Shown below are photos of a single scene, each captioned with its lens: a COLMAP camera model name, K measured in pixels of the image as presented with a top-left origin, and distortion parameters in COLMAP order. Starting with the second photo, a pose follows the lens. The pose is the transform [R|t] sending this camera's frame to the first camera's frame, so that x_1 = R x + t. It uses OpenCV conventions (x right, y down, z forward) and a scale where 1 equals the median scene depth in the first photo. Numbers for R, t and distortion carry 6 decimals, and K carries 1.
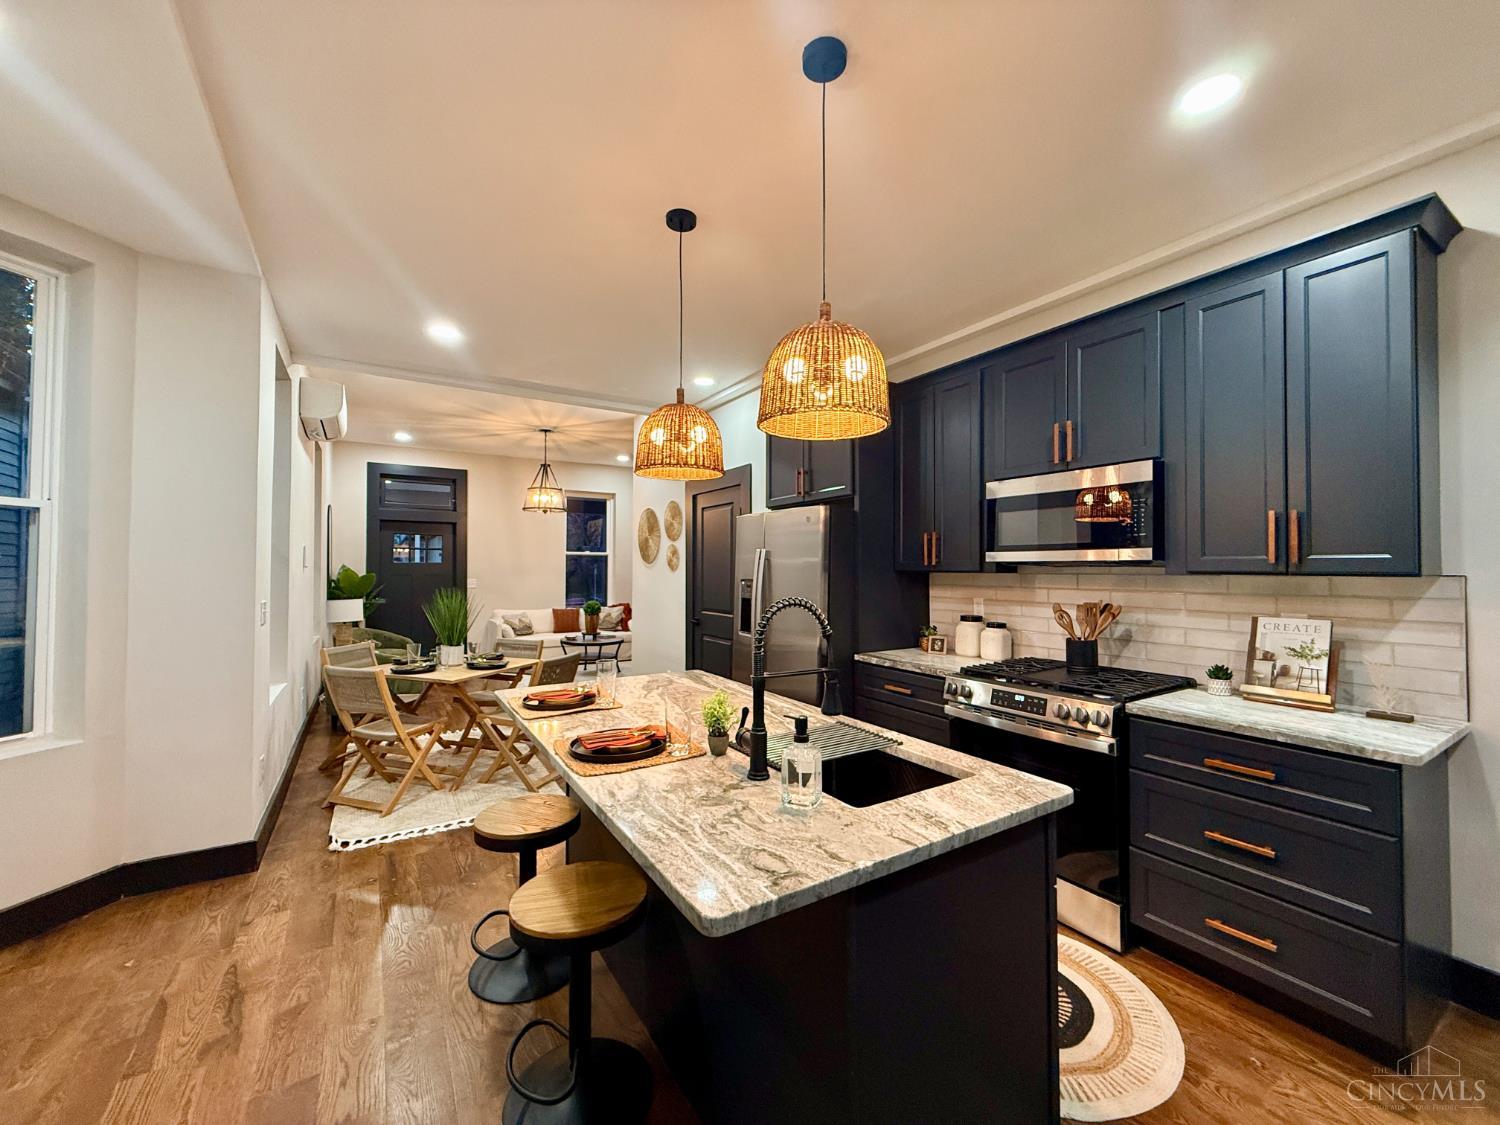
lens RADIAL K [[596.6, 0, 749.3], [0, 596.6, 562.4], [0, 0, 1]] dist [0.003255, -0.001276]
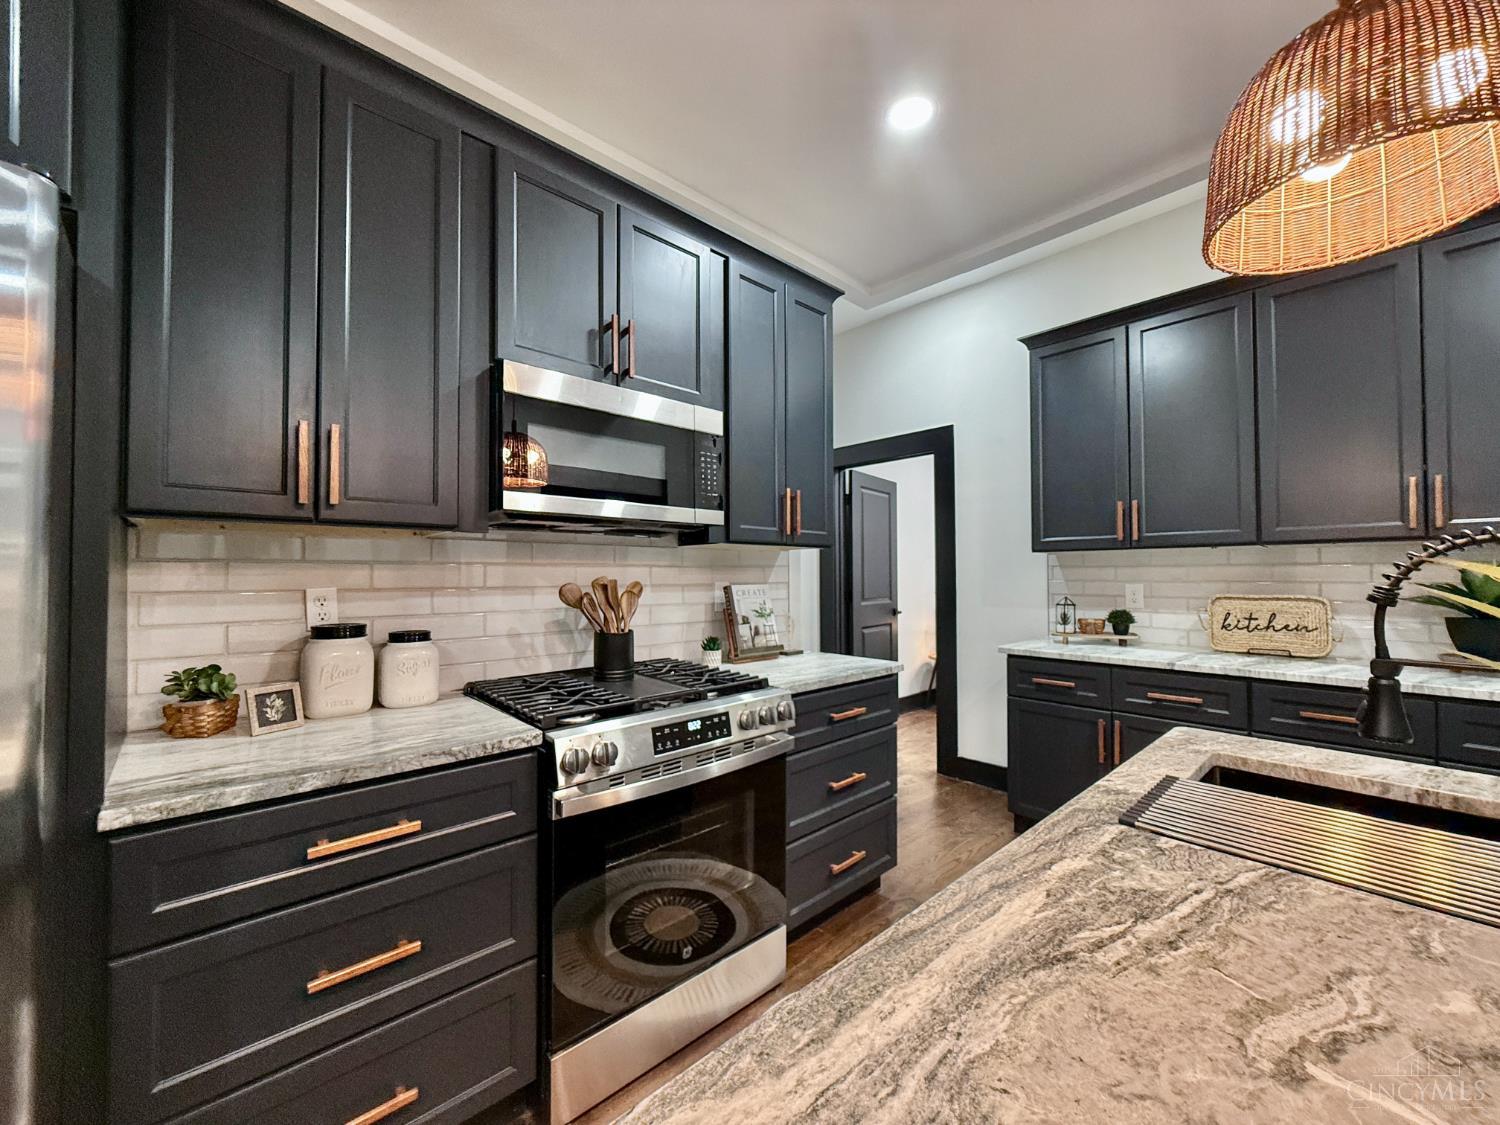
lens RADIAL K [[596.6, 0, 754.1], [0, 596.6, 564.9], [0, 0, 1]] dist [0.003255, -0.001276]
pose [[-0.192221, 0.013627, 0.981257, -0.181063], [-0.010220, 0.999822, -0.015887, 0.061615], [-0.981298, -0.013083, -0.192047, 1.011442]]
